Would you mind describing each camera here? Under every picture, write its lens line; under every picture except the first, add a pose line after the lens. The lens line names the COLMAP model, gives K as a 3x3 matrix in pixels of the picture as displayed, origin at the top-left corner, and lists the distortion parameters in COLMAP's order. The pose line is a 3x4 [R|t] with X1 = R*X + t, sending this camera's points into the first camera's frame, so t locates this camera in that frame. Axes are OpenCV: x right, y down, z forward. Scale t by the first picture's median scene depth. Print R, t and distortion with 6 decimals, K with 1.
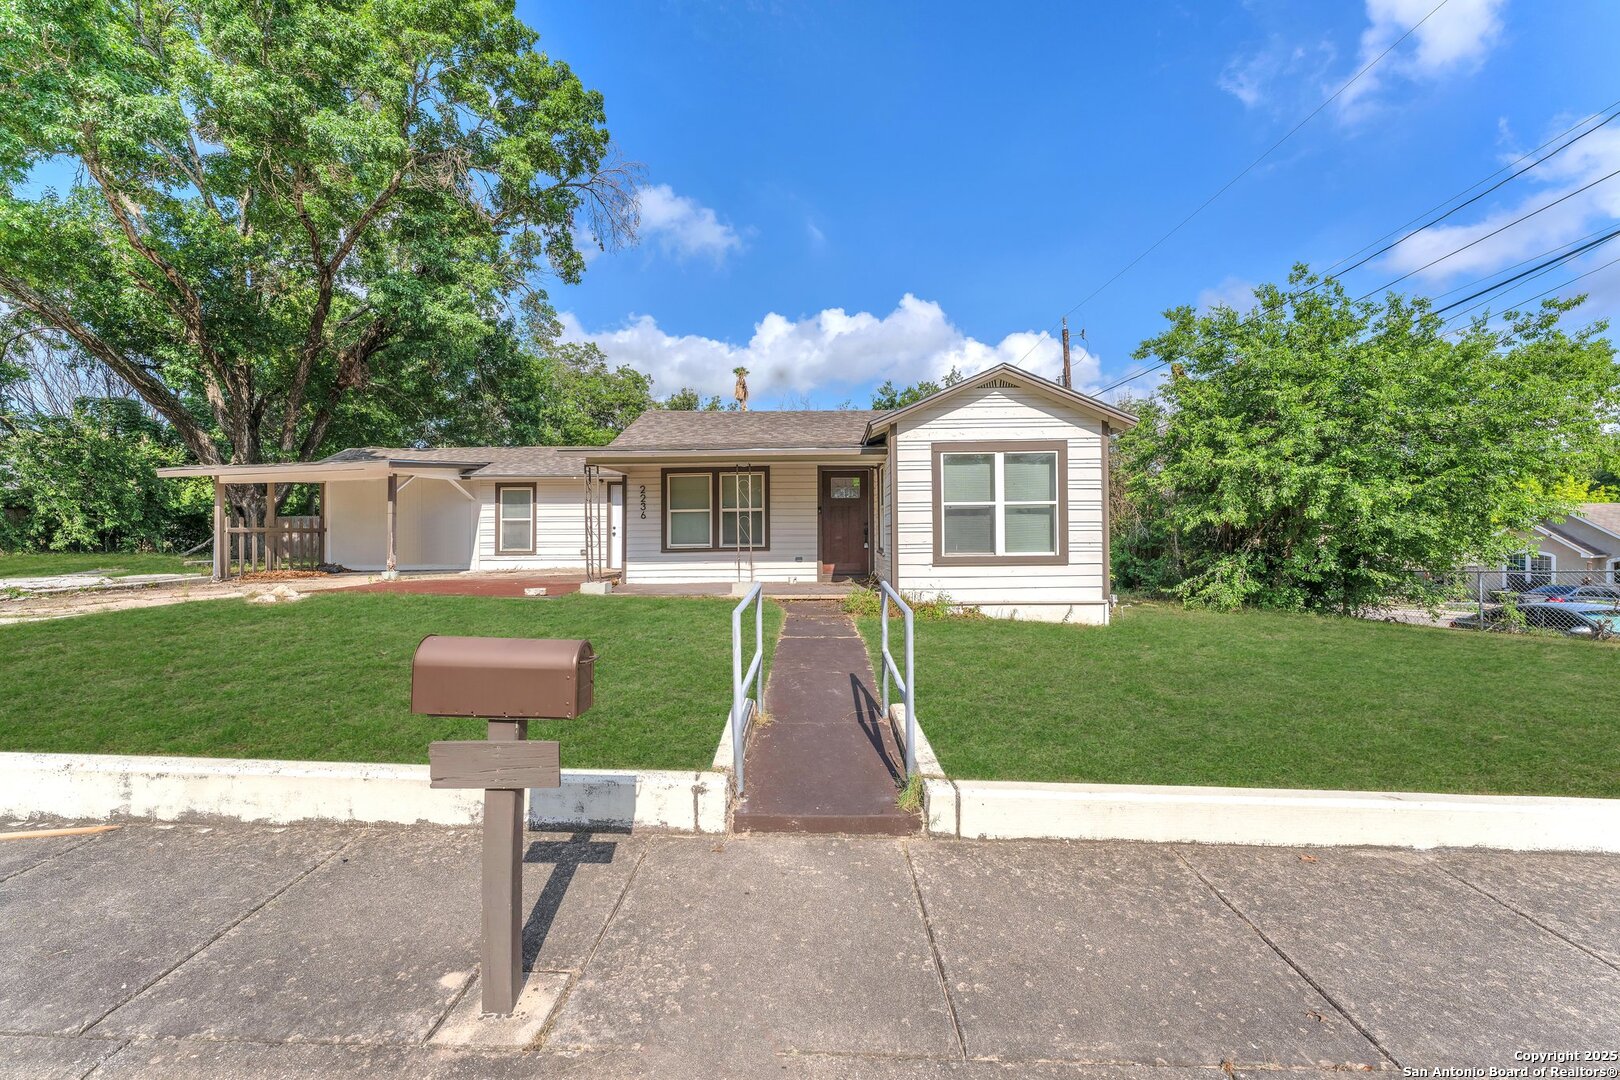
lens RADIAL K [[722.8, 0, 810.0], [0, 722.8, 540.0], [0, 0, 1]] dist [0.000383, 0.000090]
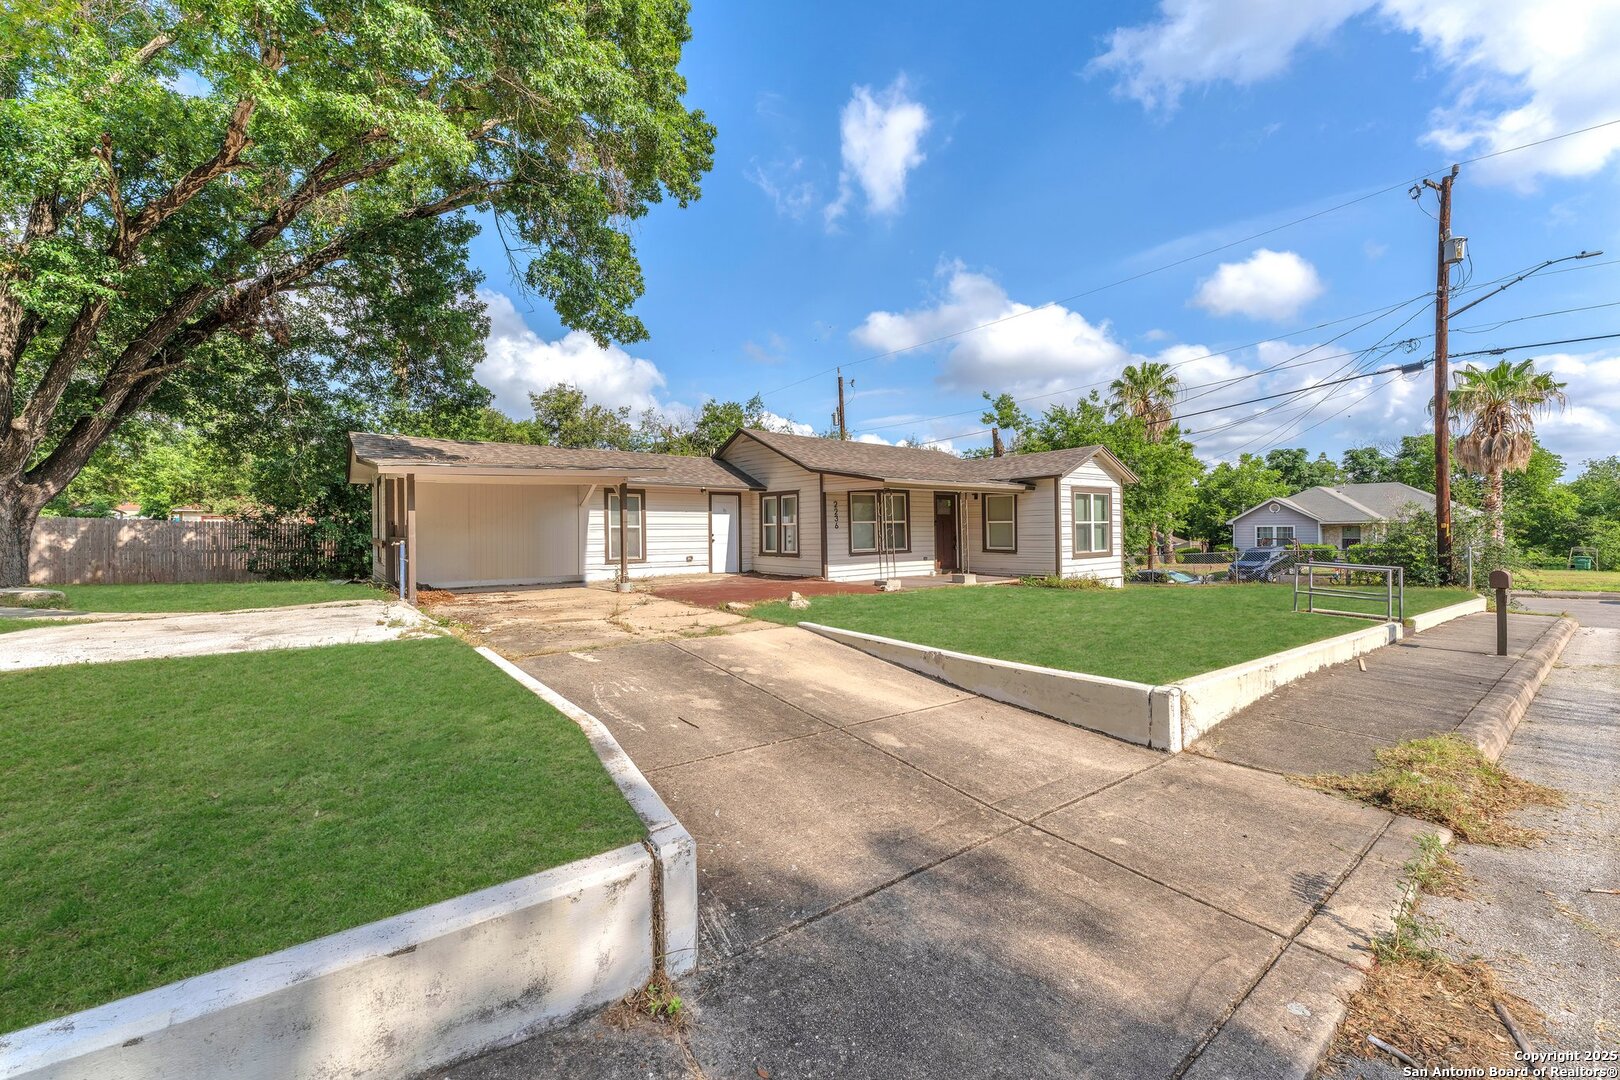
lens RADIAL K [[722.8, 0, 810.0], [0, 722.8, 540.0], [0, 0, 1]] dist [0.000383, 0.000090]
pose [[0.735442, -0.005358, 0.677566, -1.096577], [0.008122, 0.999967, -0.000908, -0.009426], [-0.677539, 0.006171, 0.735461, 0.136135]]
